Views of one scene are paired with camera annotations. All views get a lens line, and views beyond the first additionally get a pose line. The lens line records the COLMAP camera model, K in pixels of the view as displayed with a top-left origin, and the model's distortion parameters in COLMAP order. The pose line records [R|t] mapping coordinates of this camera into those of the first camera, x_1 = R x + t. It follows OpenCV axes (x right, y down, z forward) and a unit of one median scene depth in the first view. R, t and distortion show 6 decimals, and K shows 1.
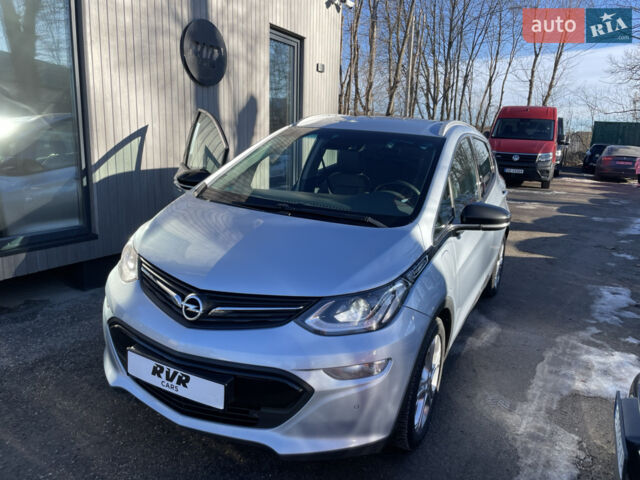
lens RADIAL K [[489.4, 0, 320.0], [0, 489.4, 240.0], [0, 0, 1]] dist [0.084200, -0.116336]
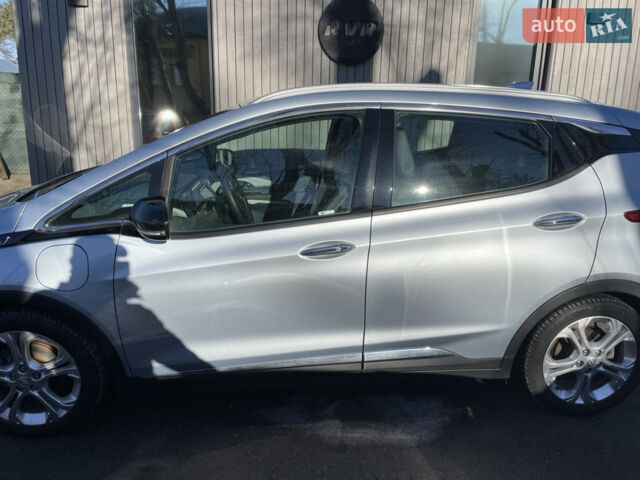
lens RADIAL K [[485.7, 0, 320.0], [0, 485.7, 240.0], [0, 0, 1]] dist [0.070135, -0.103283]
pose [[0.518901, 0.195882, -0.832089, 0.721024], [-0.179192, 0.976691, 0.118176, -0.098140], [0.835842, 0.087782, 0.541906, 0.561204]]
